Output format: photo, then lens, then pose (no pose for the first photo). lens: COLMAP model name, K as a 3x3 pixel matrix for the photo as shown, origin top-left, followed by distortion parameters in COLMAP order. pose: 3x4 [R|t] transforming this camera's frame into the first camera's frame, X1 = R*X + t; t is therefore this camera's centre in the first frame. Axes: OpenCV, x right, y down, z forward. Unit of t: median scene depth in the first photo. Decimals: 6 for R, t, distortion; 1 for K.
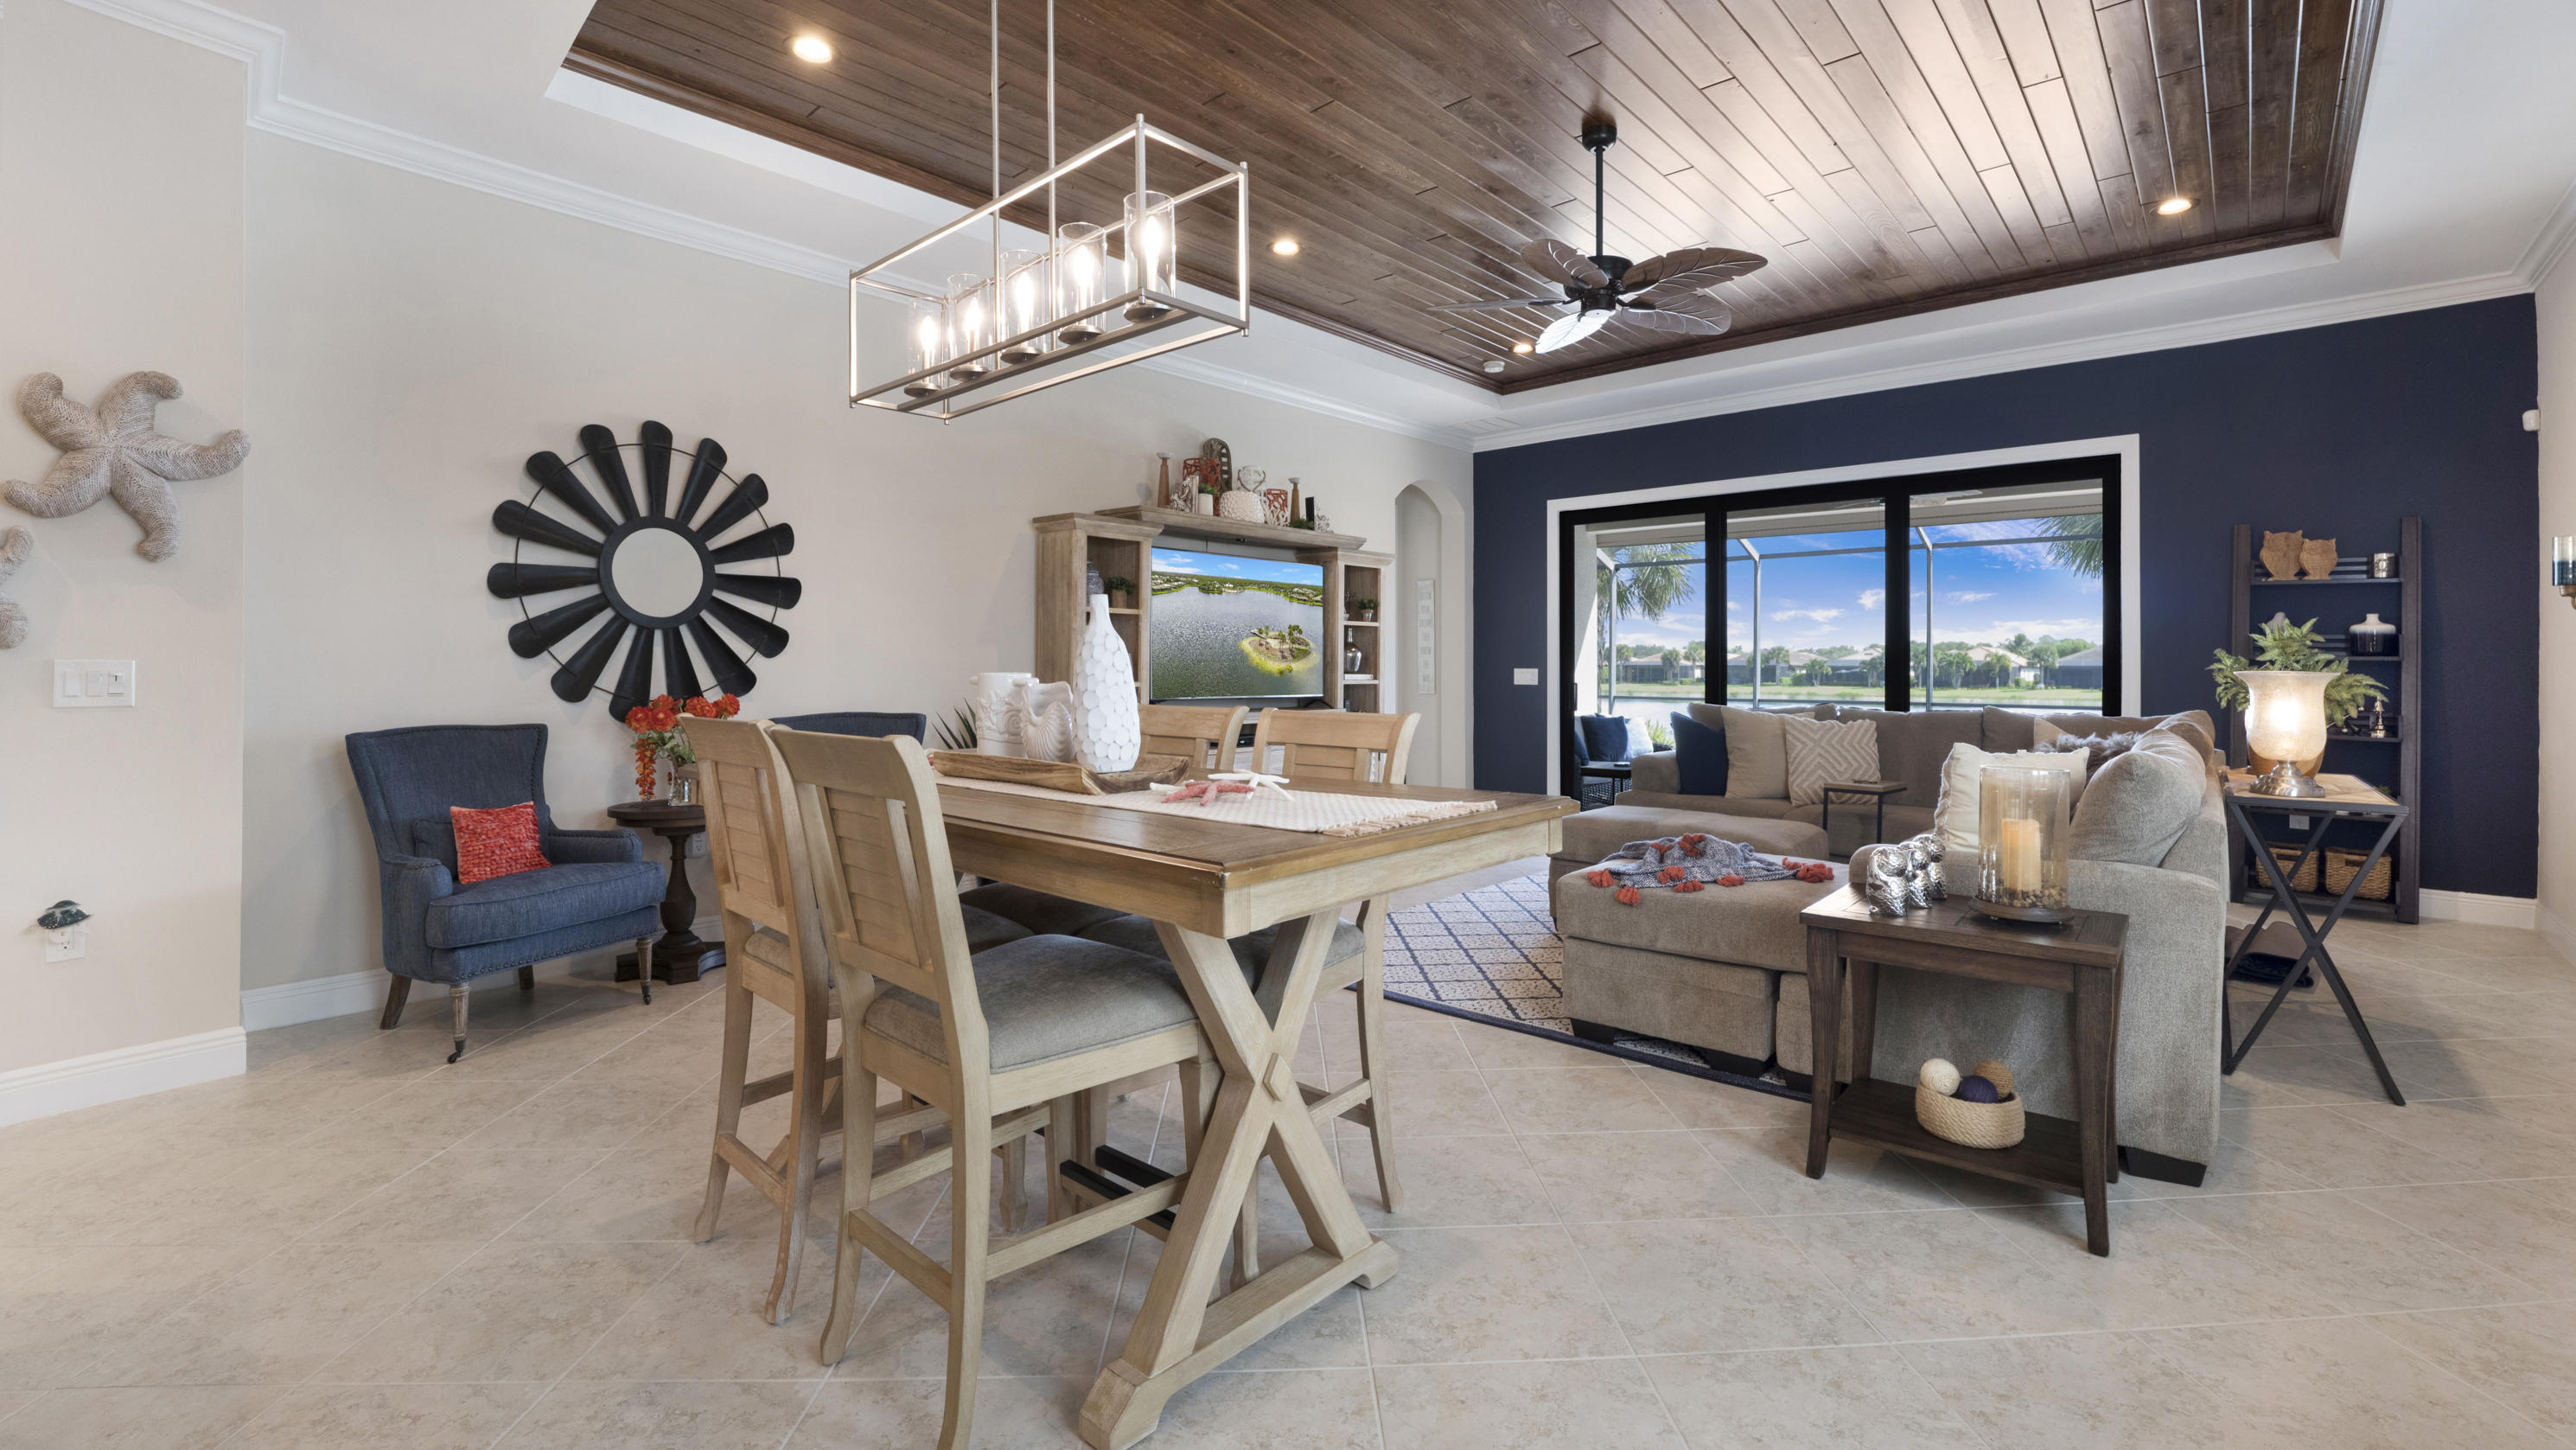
lens RADIAL K [[1087.1, 0, 1323.0], [0, 1087.1, 671.8], [0, 0, 1]] dist [-0.040847, 0.001072]
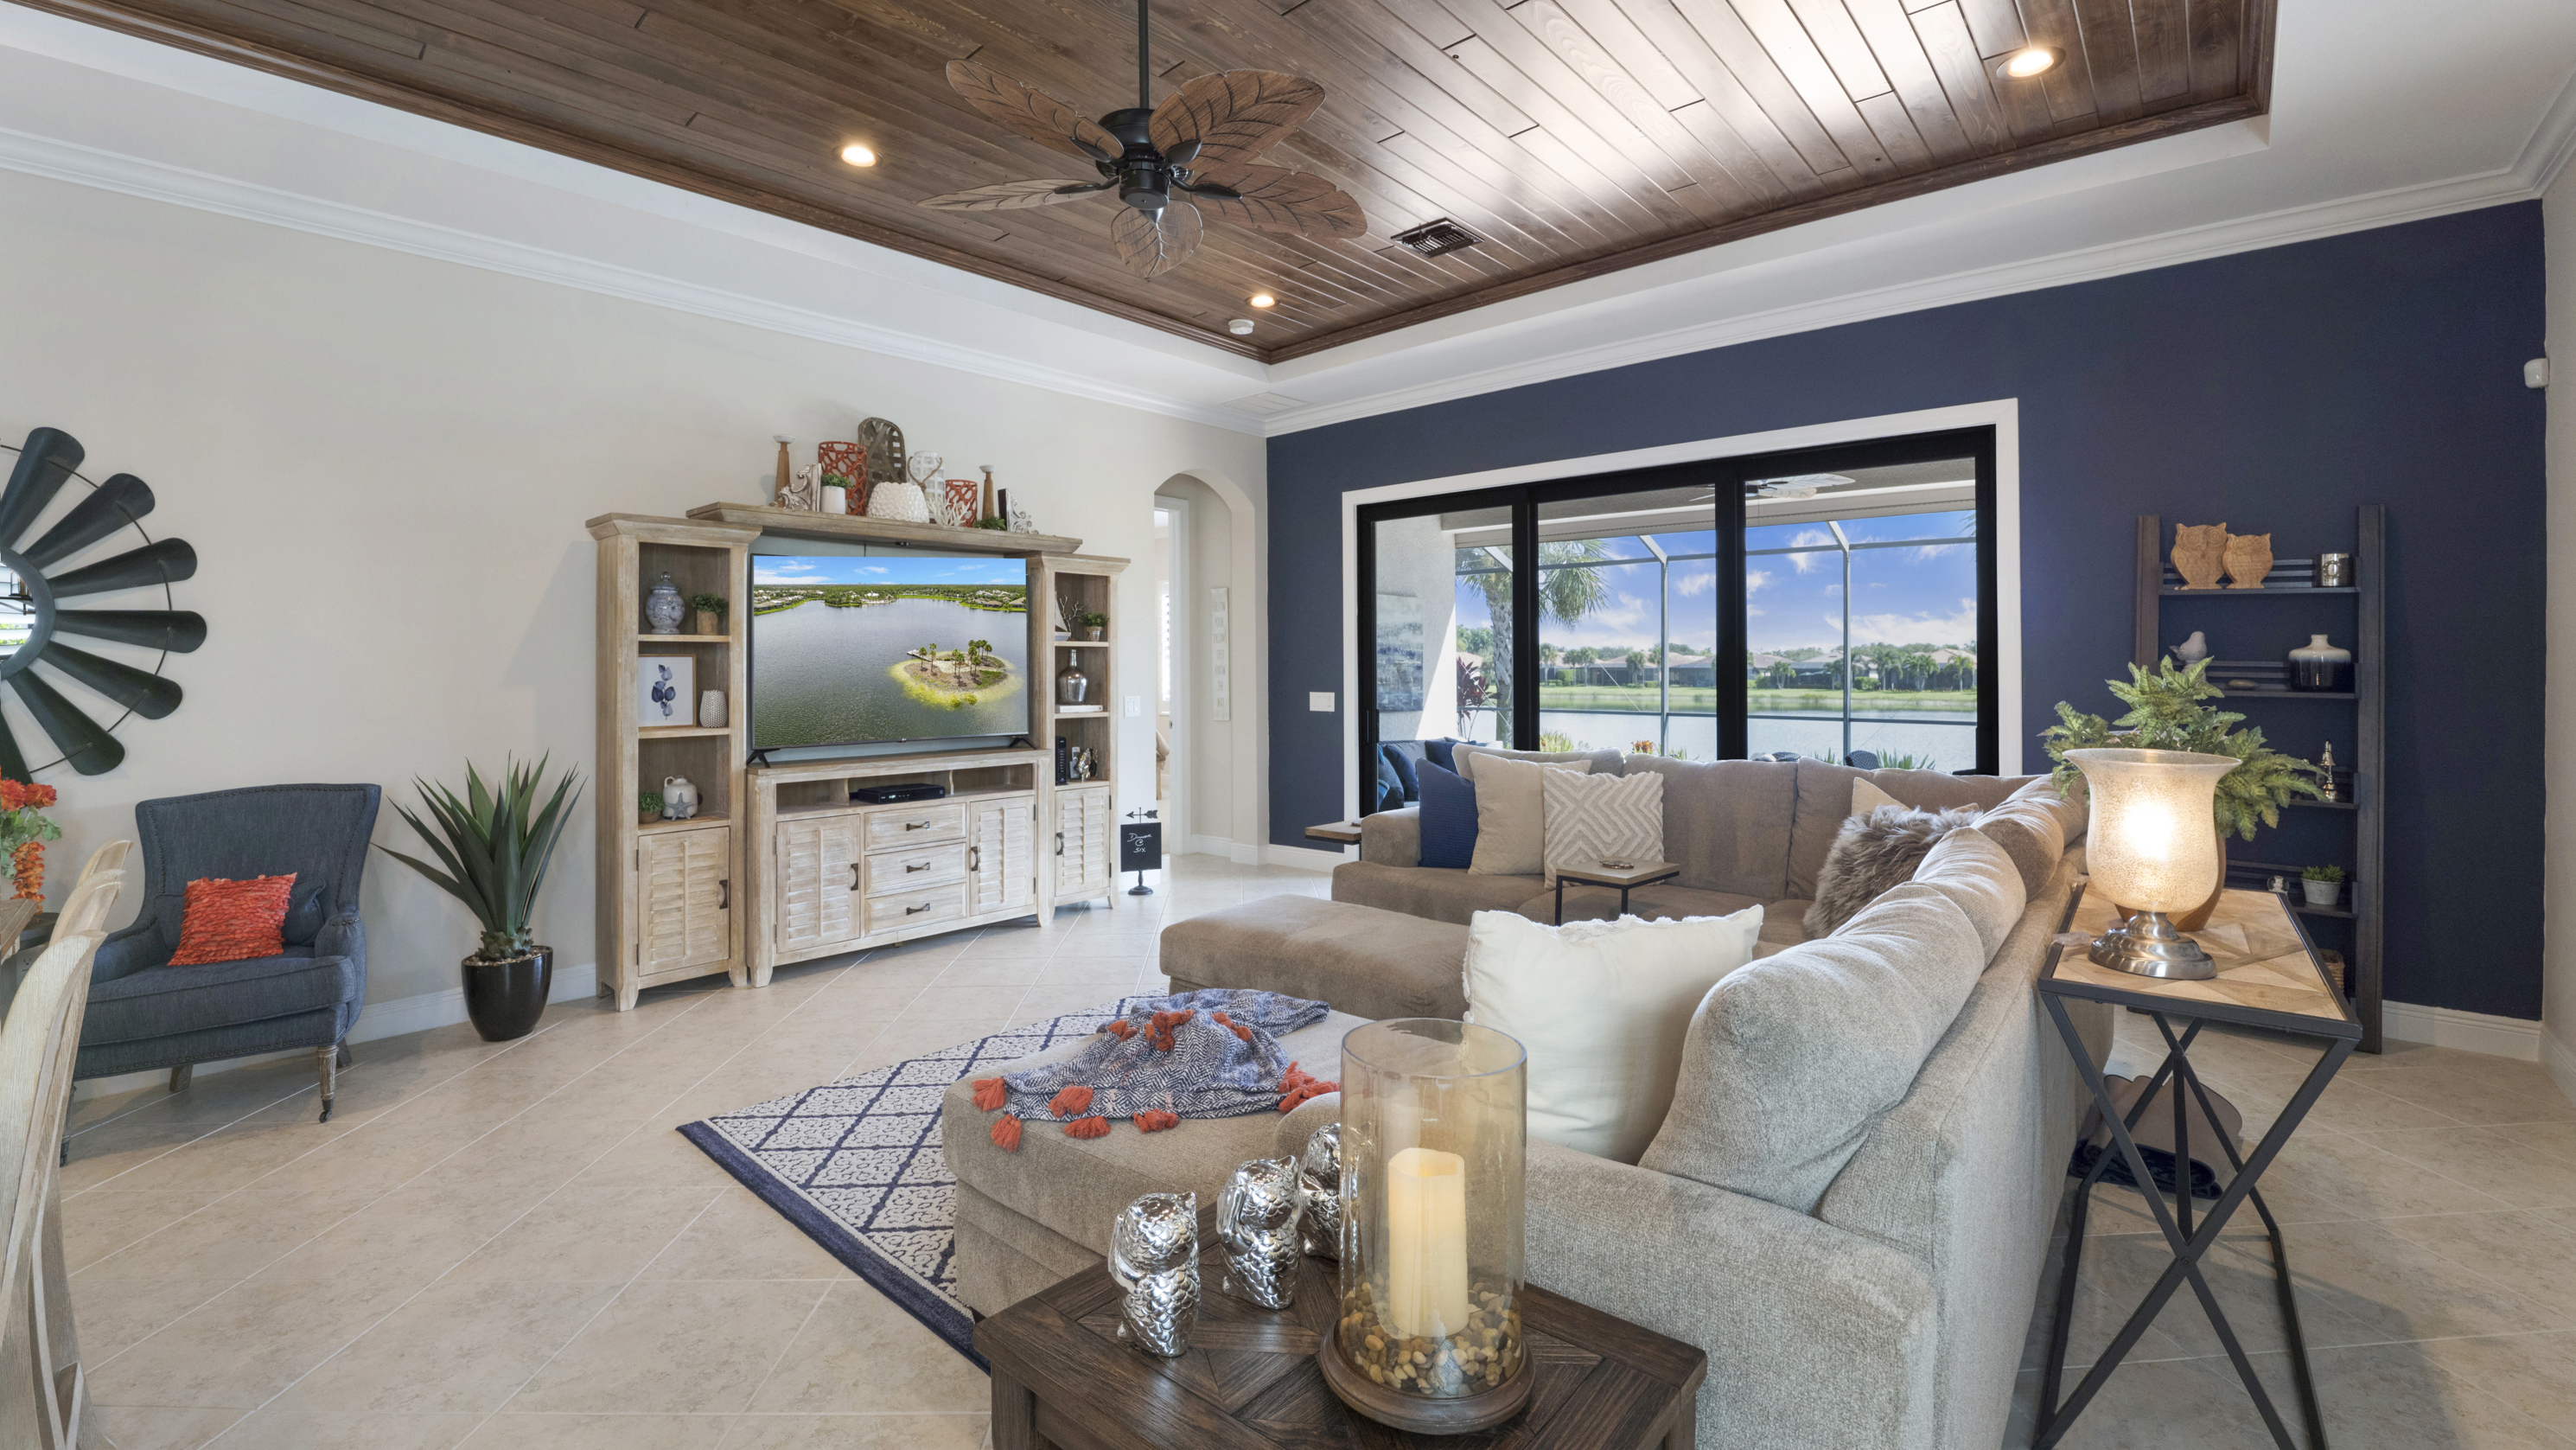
lens RADIAL K [[1087.1, 0, 1300.8], [0, 1087.1, 671.5], [0, 0, 1]] dist [-0.040847, 0.001072]
pose [[0.999989, -0.001865, 0.004211, 0.285410], [0.001873, 0.999996, -0.001951, -0.029840], [-0.004208, 0.001959, 0.999989, 0.266064]]
